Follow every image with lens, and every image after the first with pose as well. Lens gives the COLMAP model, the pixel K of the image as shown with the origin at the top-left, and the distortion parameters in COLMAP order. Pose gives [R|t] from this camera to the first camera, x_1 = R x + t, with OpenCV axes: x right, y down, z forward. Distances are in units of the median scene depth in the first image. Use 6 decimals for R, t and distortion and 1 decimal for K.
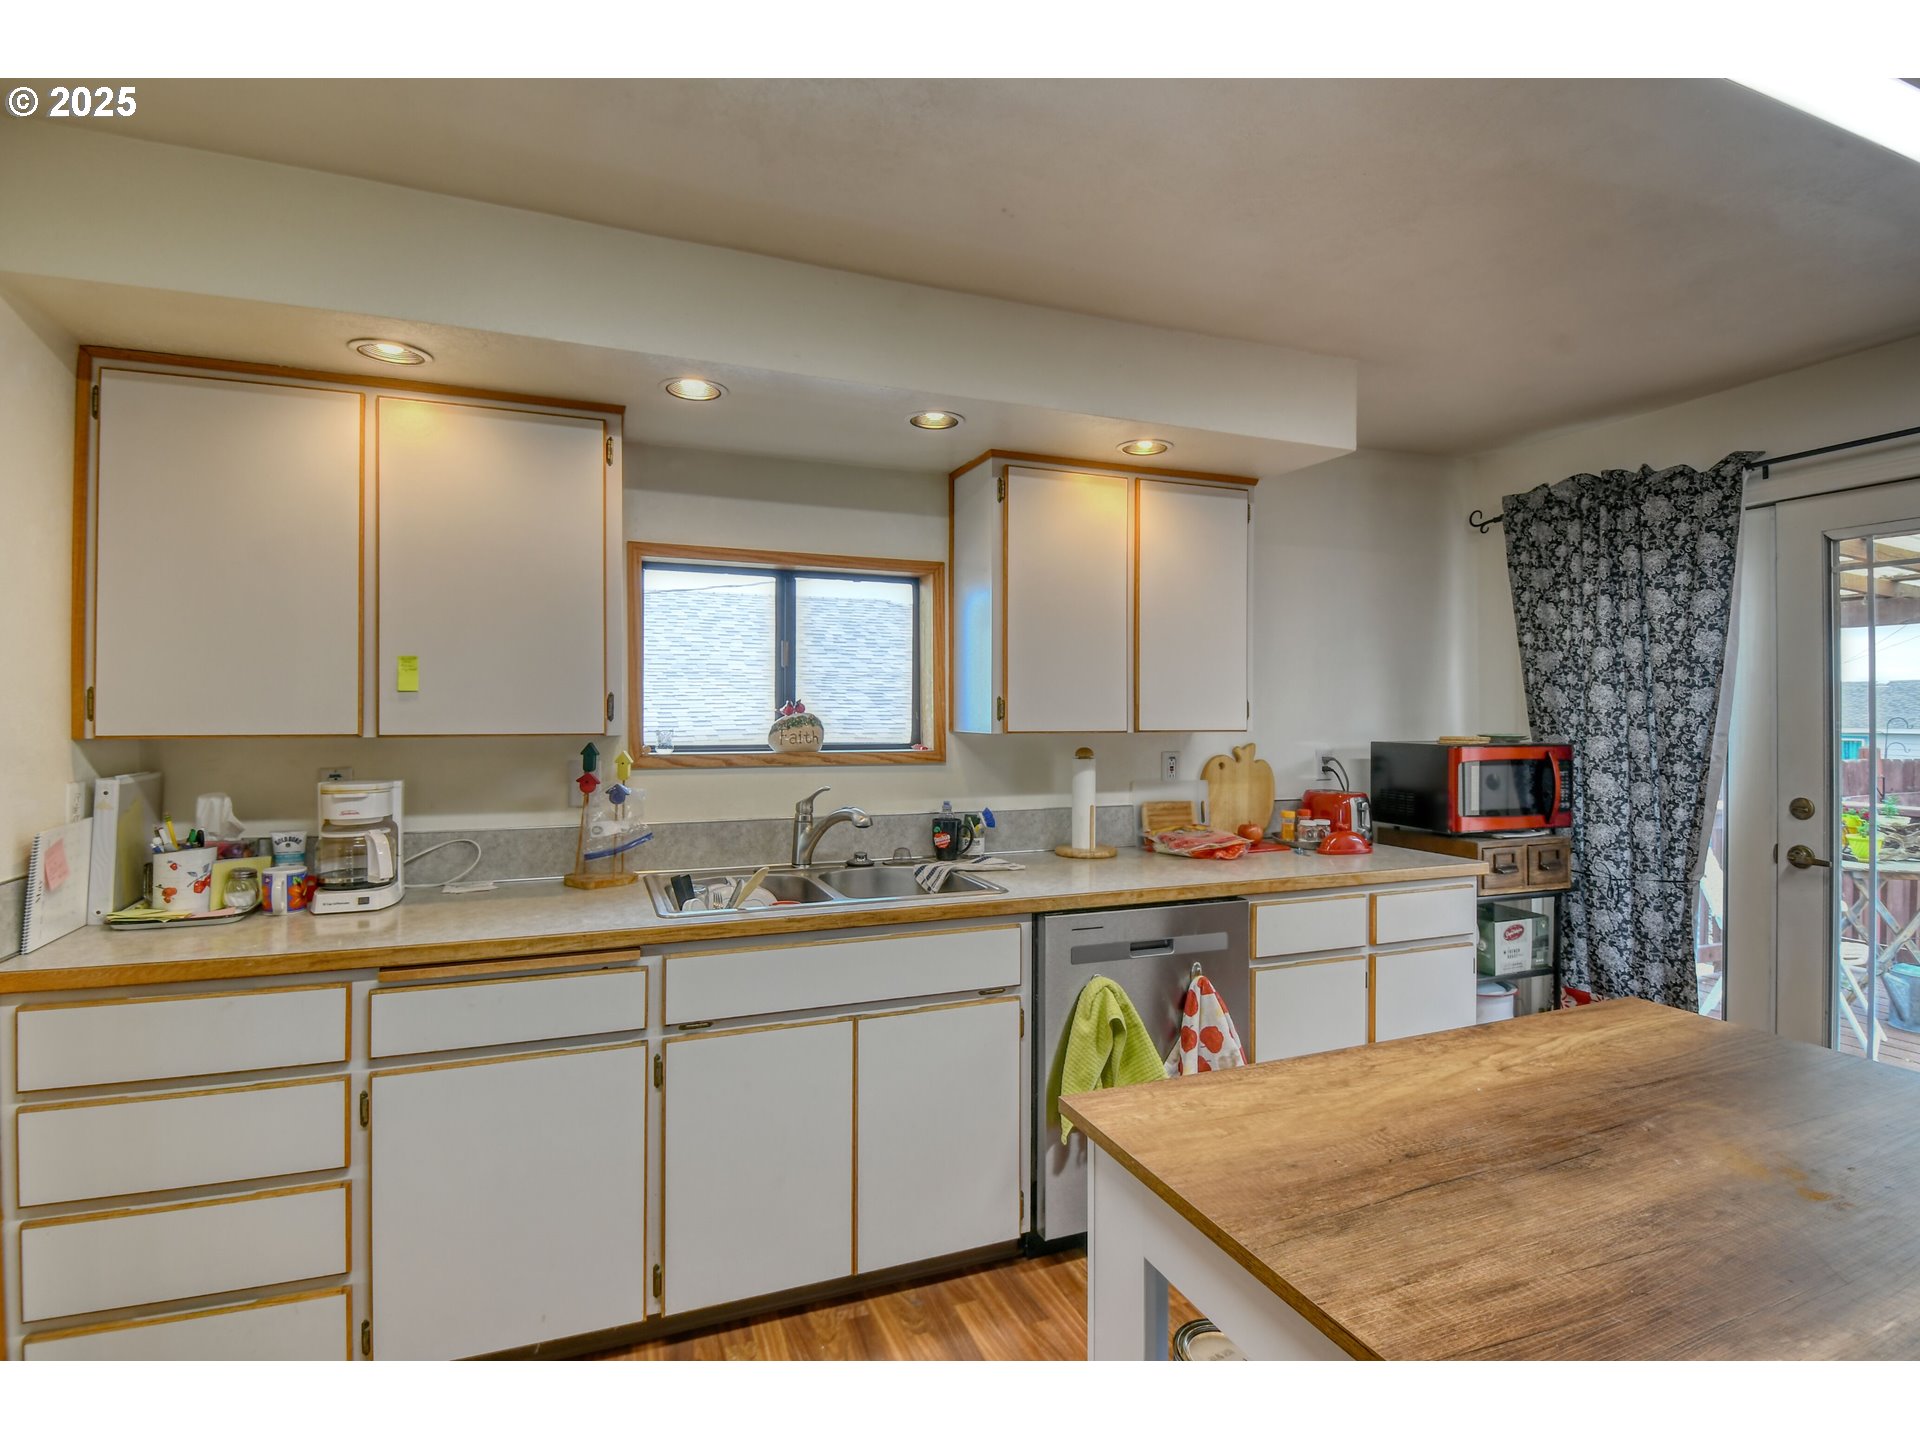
lens RADIAL K [[949.1, 0, 955.9], [0, 949.1, 726.7], [0, 0, 1]] dist [0.001529, 0.000068]
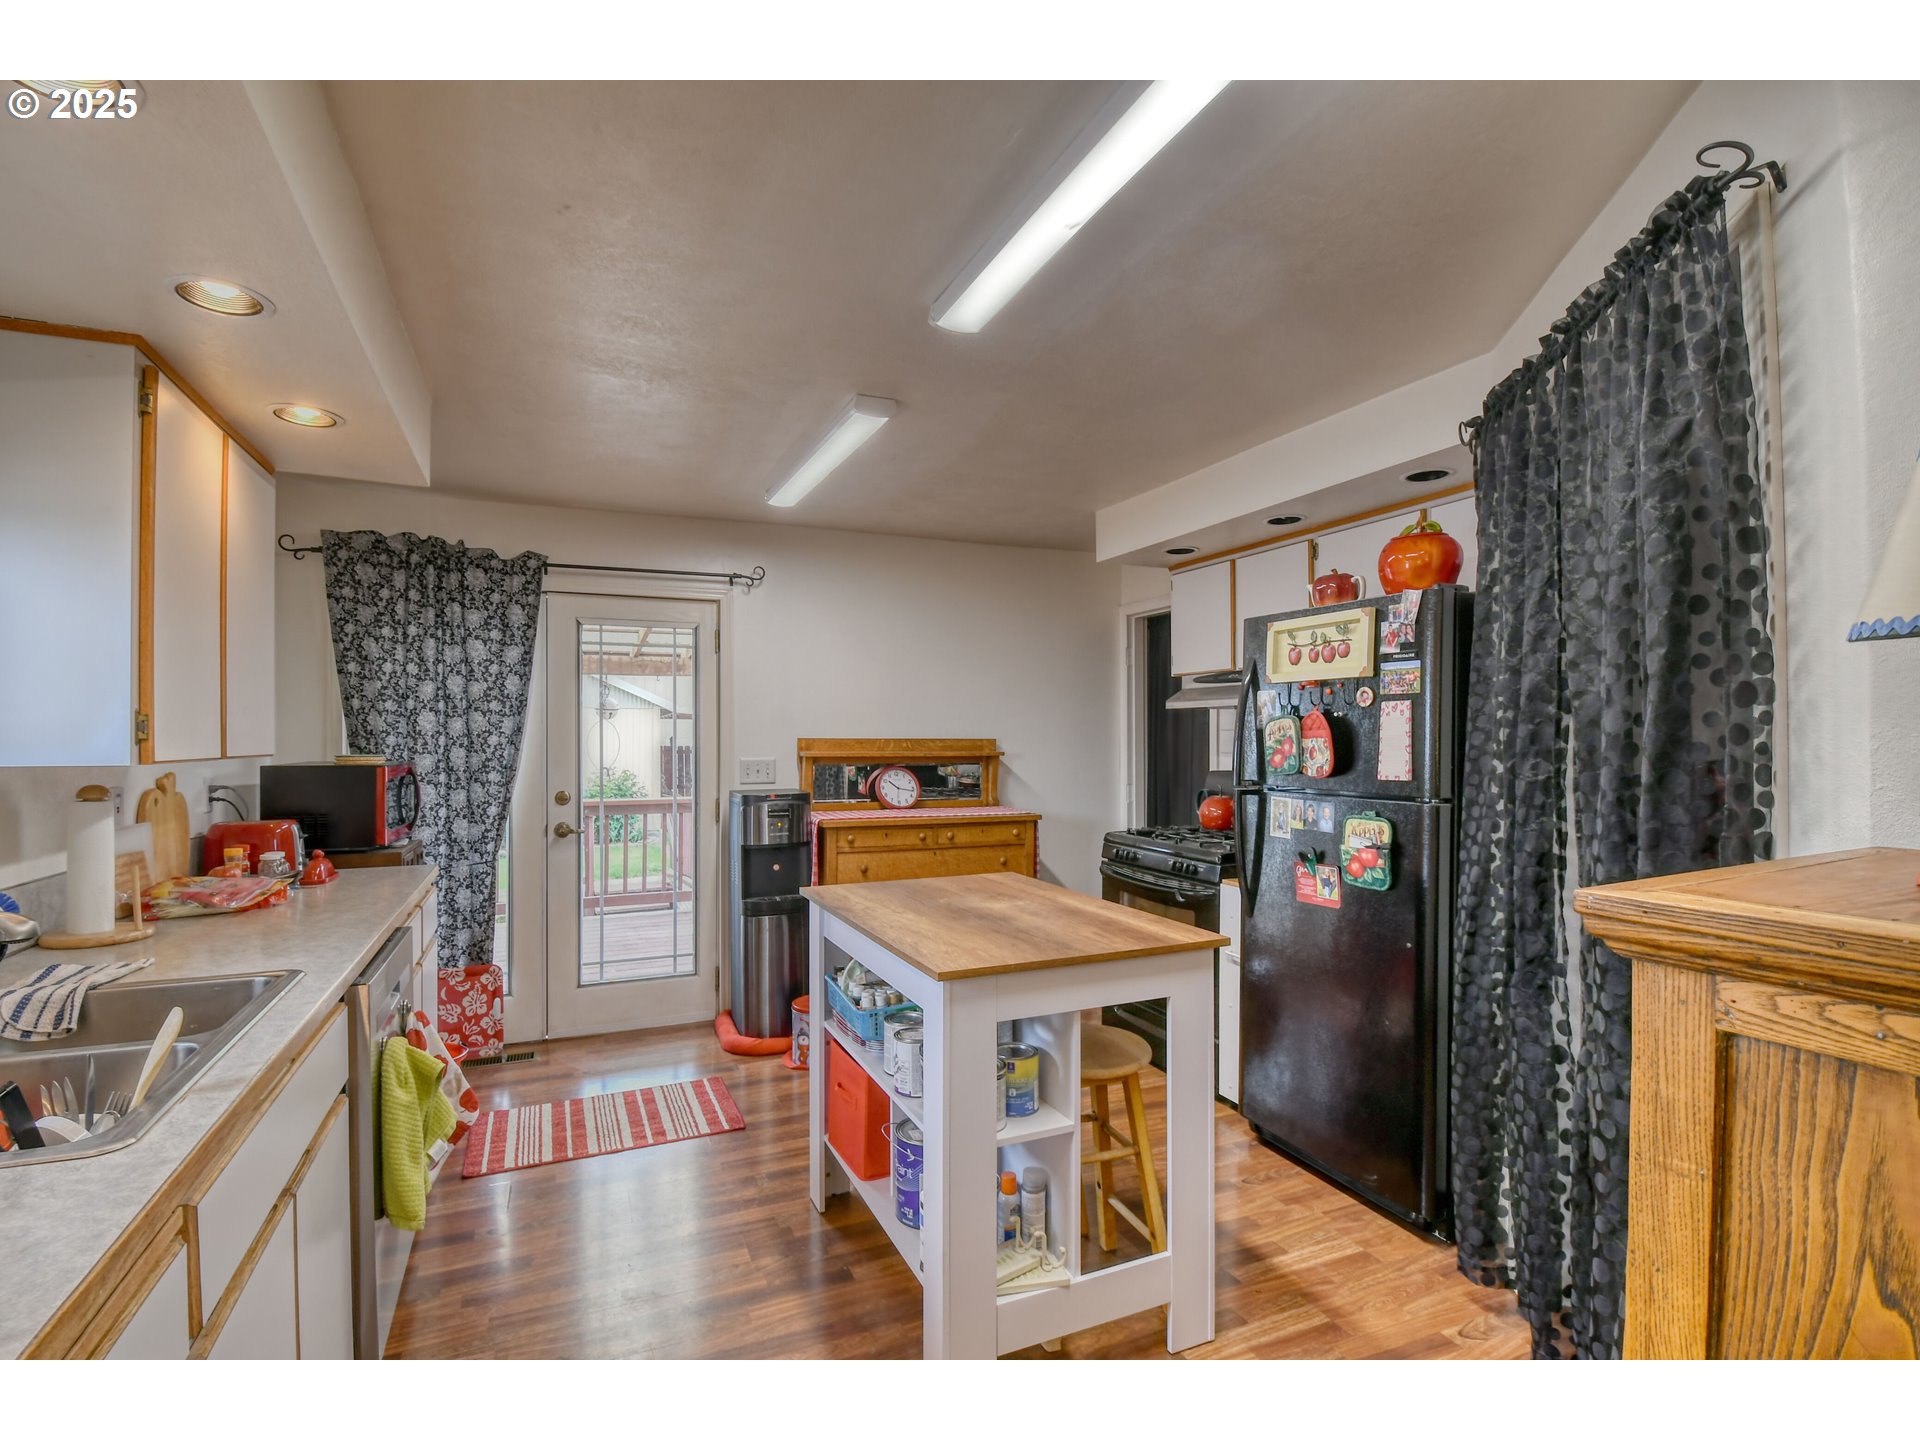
lens RADIAL K [[901.5, 0, 967.7], [0, 901.5, 756.7], [0, 0, 1]] dist [0.002333, 0.000152]
pose [[-0.043235, -0.023186, 0.998796, -0.540783], [0.017762, 0.999555, 0.023972, -0.002521], [-0.998907, 0.018777, -0.042804, 0.391964]]
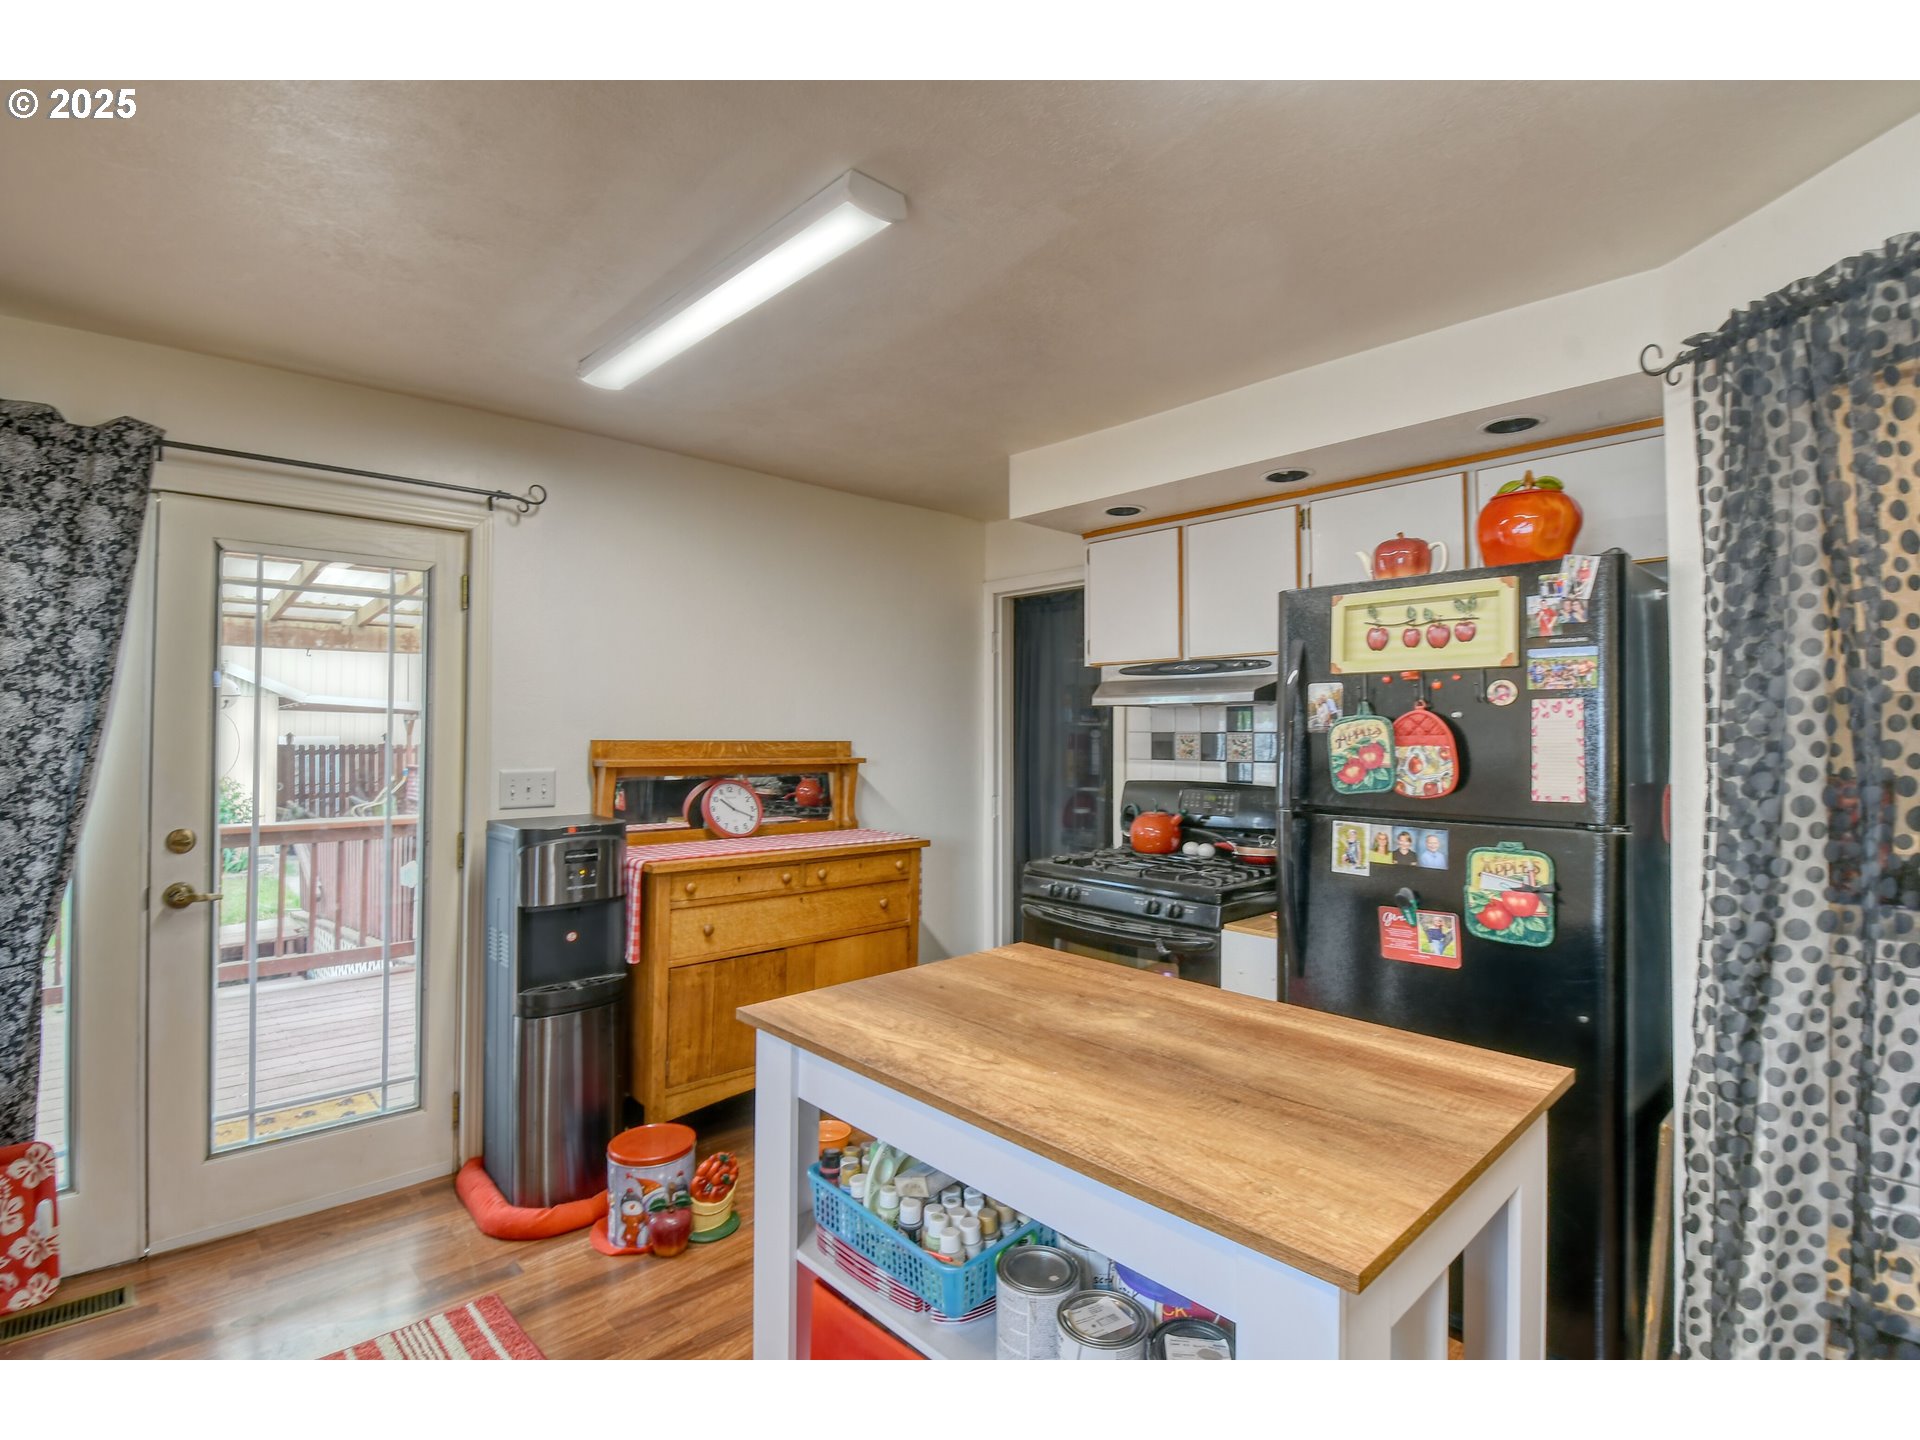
lens RADIAL K [[915.2, 0, 963.3], [0, 915.2, 726.7], [0, 0, 1]] dist [0.002345, -0.013720]
pose [[-0.368352, 0.006063, 0.929667, -0.166155], [0.011403, 0.999933, -0.002003, -0.010669], [-0.929616, 0.009863, -0.368396, 0.595034]]
